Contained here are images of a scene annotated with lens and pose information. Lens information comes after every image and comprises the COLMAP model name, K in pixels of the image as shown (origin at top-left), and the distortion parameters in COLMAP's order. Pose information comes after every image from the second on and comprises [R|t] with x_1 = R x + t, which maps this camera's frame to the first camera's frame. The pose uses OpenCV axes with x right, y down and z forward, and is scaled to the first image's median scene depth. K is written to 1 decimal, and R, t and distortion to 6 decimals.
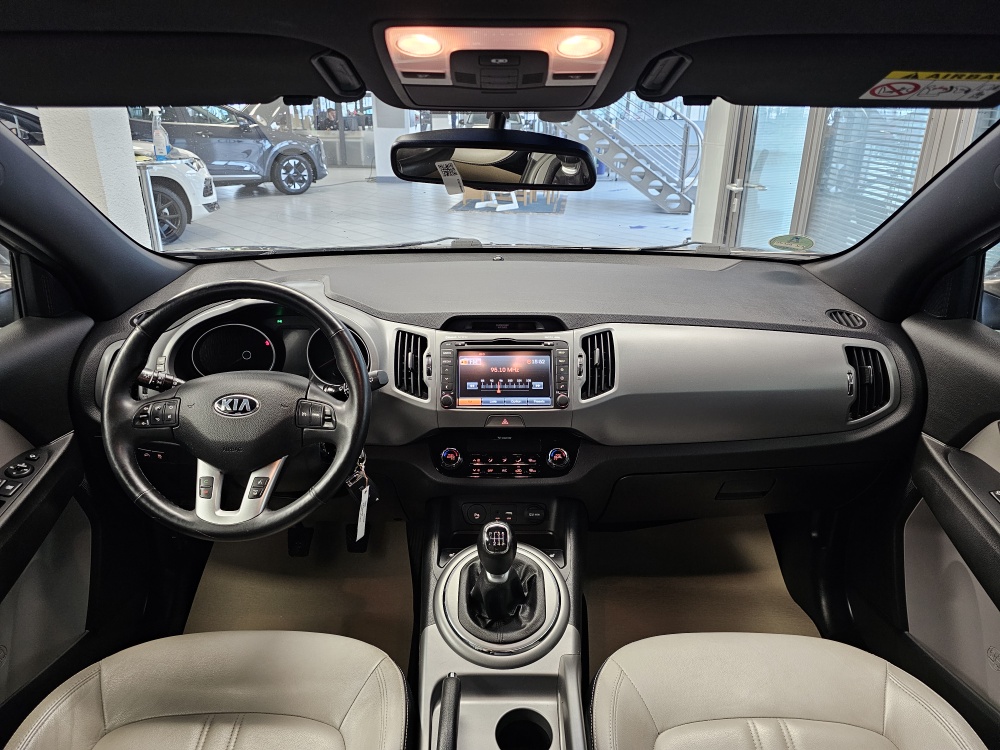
lens RADIAL K [[691.3, 0, 515.0], [0, 691.3, 365.7], [0, 0, 1]] dist [0.041577, -0.050227]
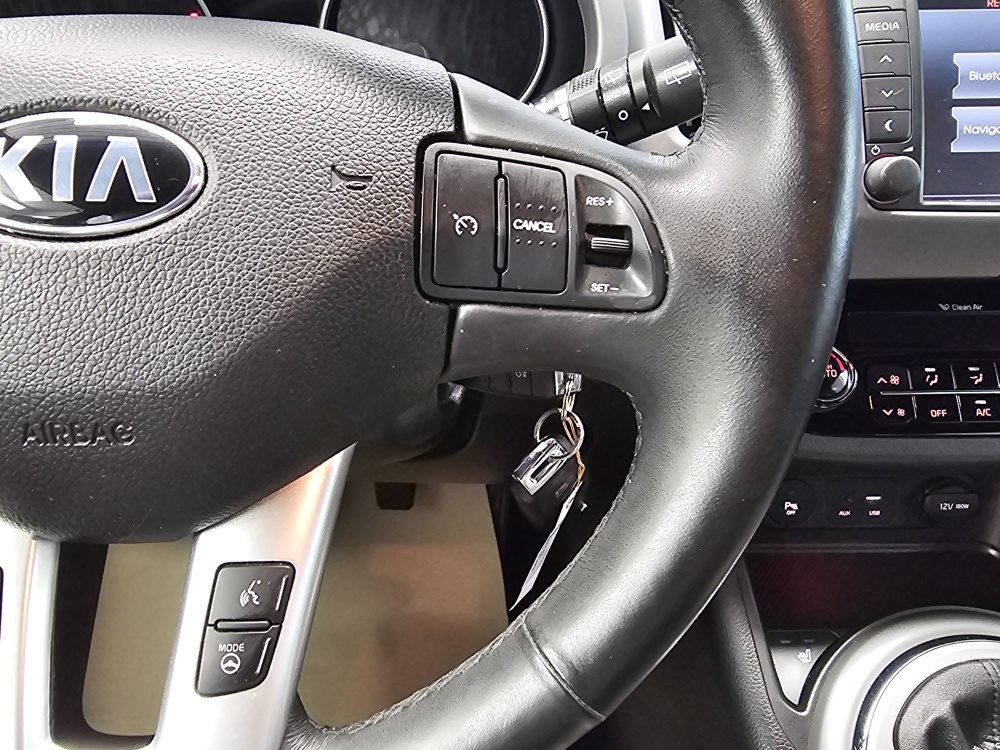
lens RADIAL K [[689.1, 0, 428.1], [0, 689.1, 364.3], [0, 0, 1]] dist [0.014052, -0.010044]
pose [[0.999931, -0.008103, -0.008477, -0.272423], [0.009881, 0.971493, 0.236864, 0.054788], [0.006316, -0.236931, 0.971506, 0.718079]]
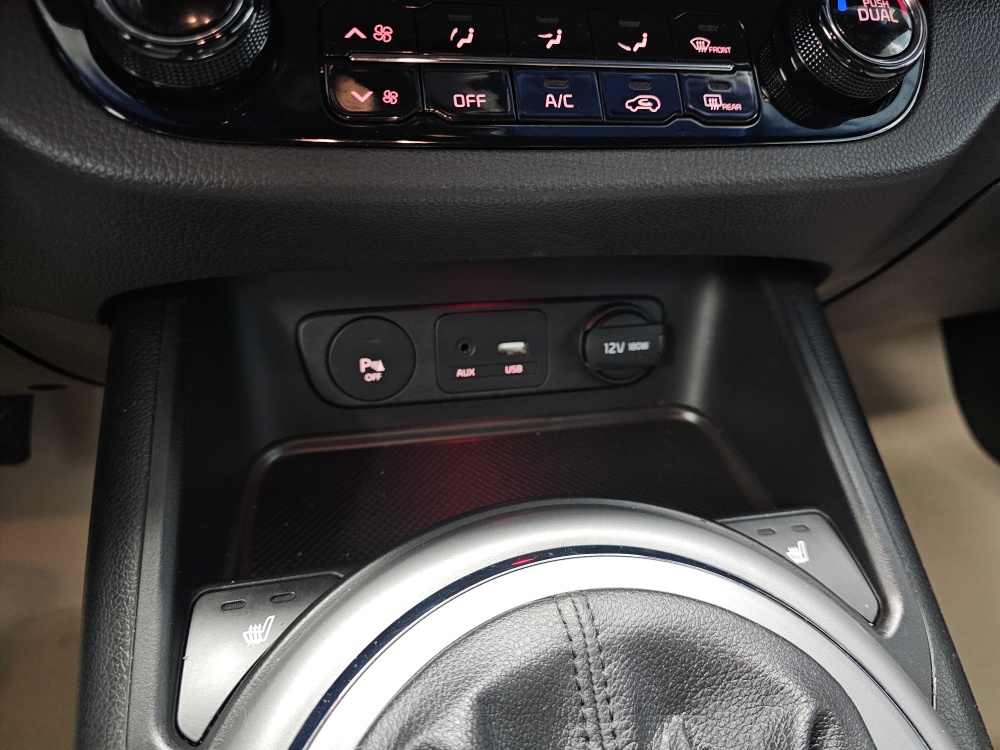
lens RADIAL K [[691.3, 0, 502.2], [0, 691.3, 361.7], [0, 0, 1]] dist [0.041577, -0.050227]
pose [[0.976941, -0.066903, 0.202758, -0.065060], [0.008300, 0.960821, 0.277044, 0.169134], [-0.213349, -0.268973, 0.939221, 0.864979]]
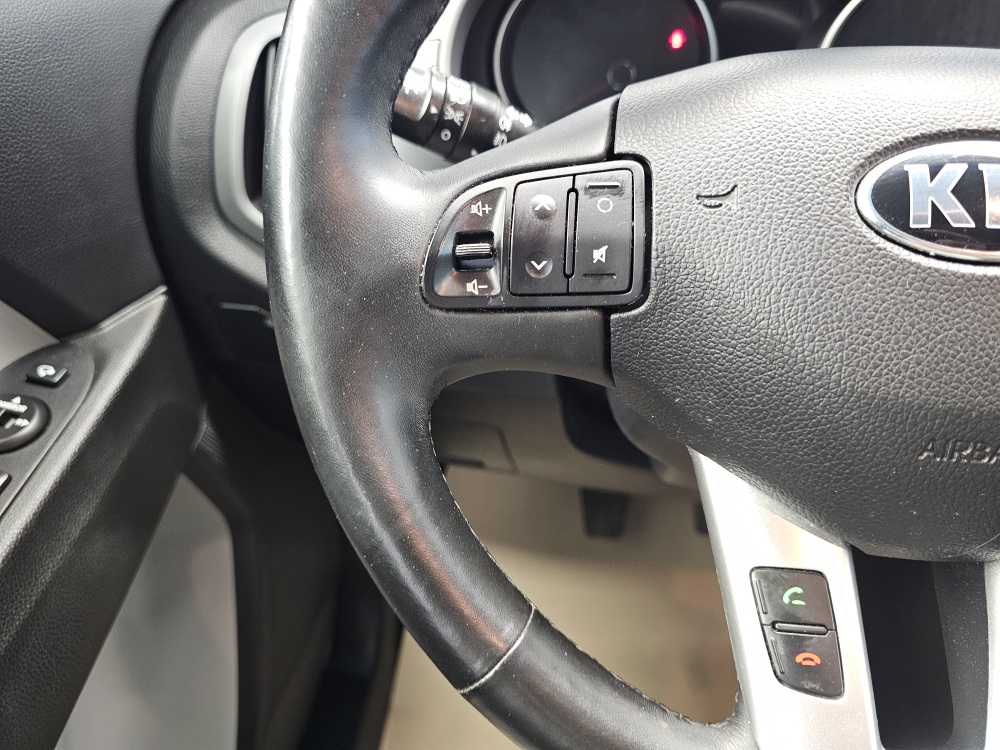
lens RADIAL K [[691.3, 0, 506.5], [0, 691.3, 375.6], [0, 0, 1]] dist [0.041577, -0.050227]
pose [[0.990416, 0.048518, -0.129315, -0.430187], [-0.017287, 0.972453, 0.232457, 0.053258], [0.137031, -0.227994, 0.963972, 0.699262]]
